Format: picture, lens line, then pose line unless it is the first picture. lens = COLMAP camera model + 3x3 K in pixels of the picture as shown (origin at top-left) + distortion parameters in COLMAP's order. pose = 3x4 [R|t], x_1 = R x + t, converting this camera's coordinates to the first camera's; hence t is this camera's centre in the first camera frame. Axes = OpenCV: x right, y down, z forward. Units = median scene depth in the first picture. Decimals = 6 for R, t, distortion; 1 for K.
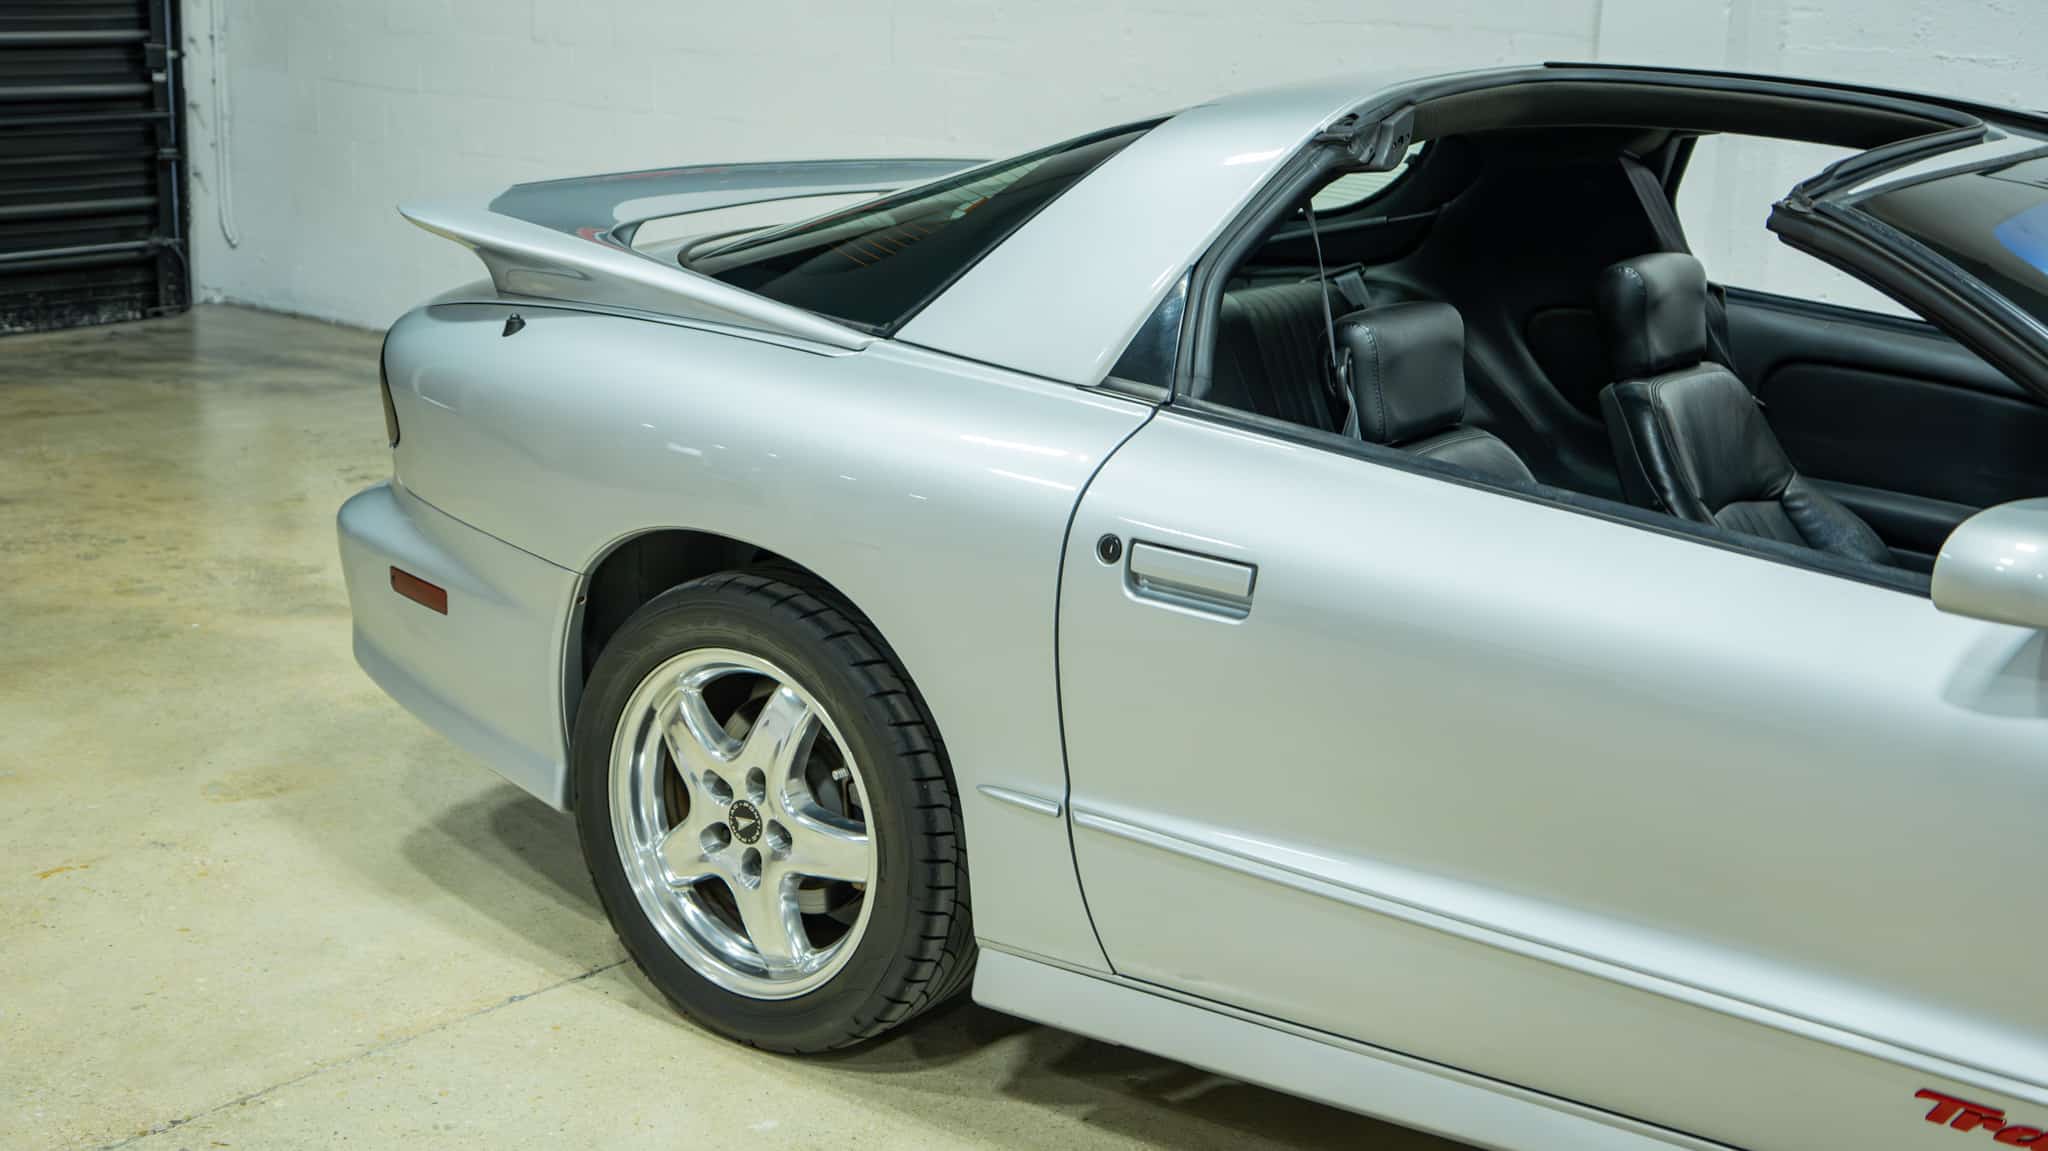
lens RADIAL K [[2489.0, 0, 1021.9], [0, 2489.0, 574.2], [0, 0, 1]] dist [-0.077879, -0.007514]
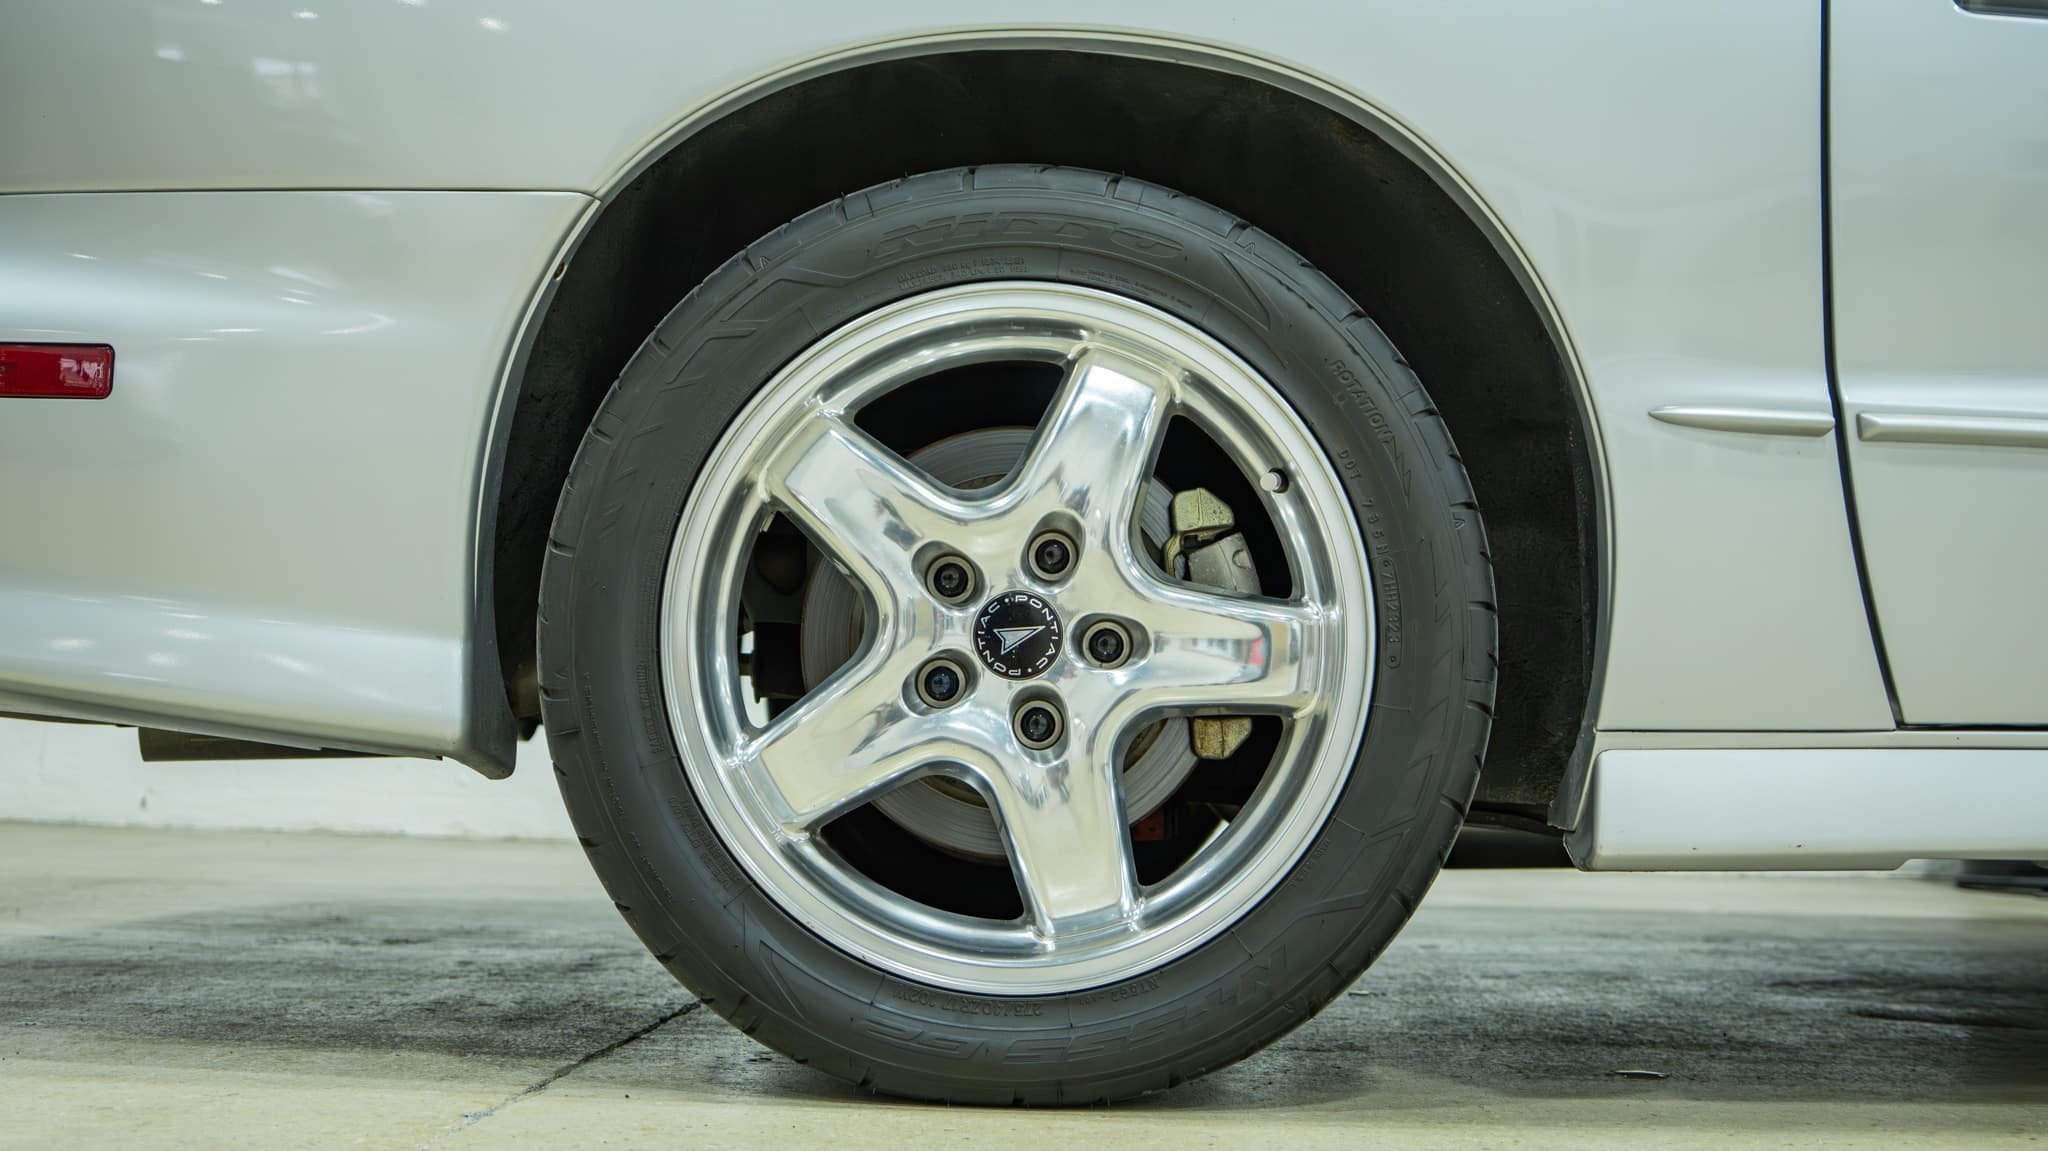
lens RADIAL K [[2489.0, 0, 1021.9], [0, 2489.0, 574.2], [0, 0, 1]] dist [-0.077879, -0.007514]
pose [[0.804699, 0.024704, 0.593169, -0.415698], [0.147999, 0.959243, -0.240726, 0.211692], [-0.574940, 0.281500, 0.768246, 0.612686]]
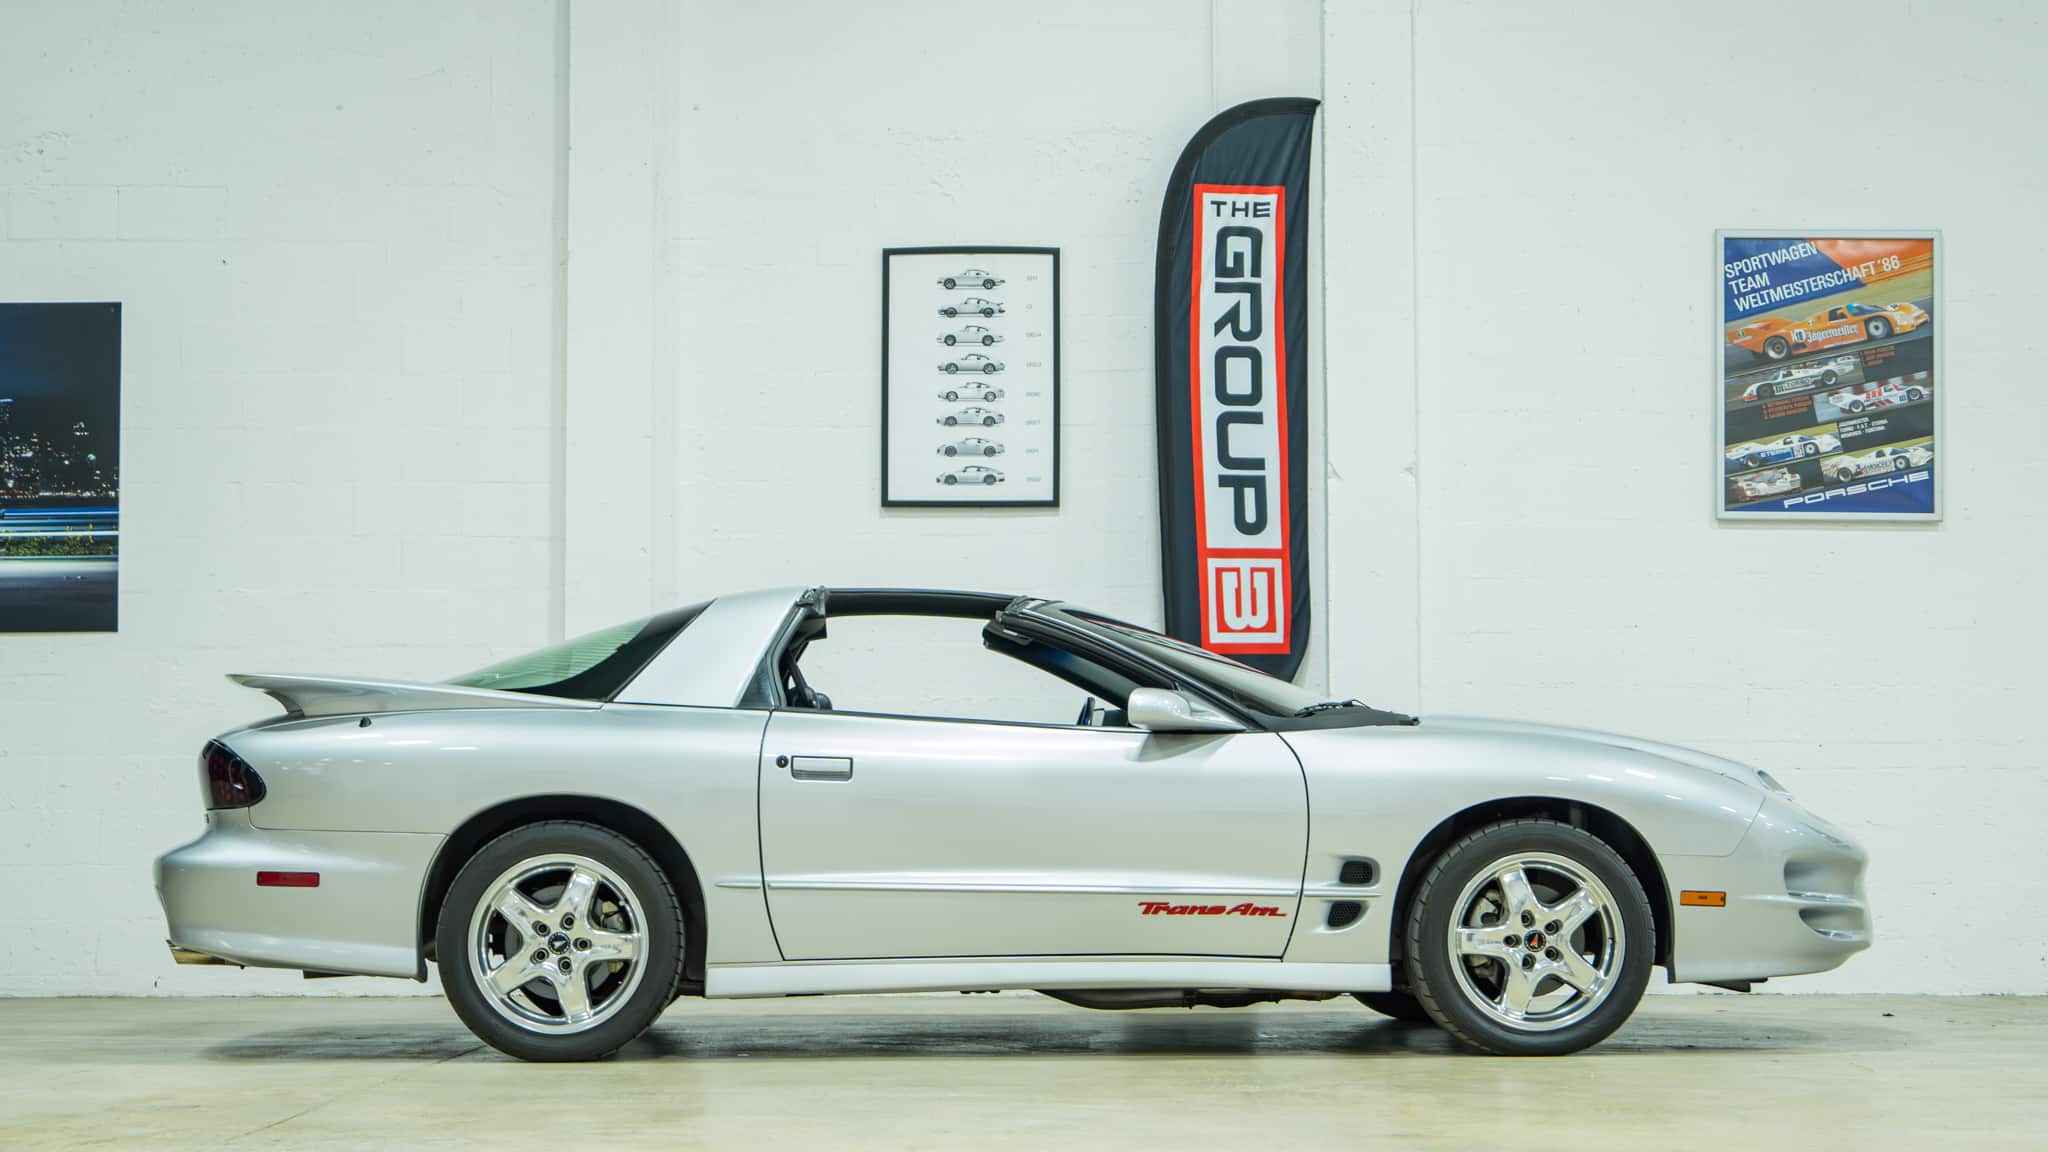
lens RADIAL K [[3291.2, 0, 975.4], [0, 3291.2, 623.7], [0, 0, 1]] dist [0.040311, 0.023021]
pose [[0.783544, 0.003757, 0.621324, -1.513664], [0.181267, 0.955099, -0.234368, 0.541556], [-0.594307, 0.296264, 0.747681, -1.272920]]
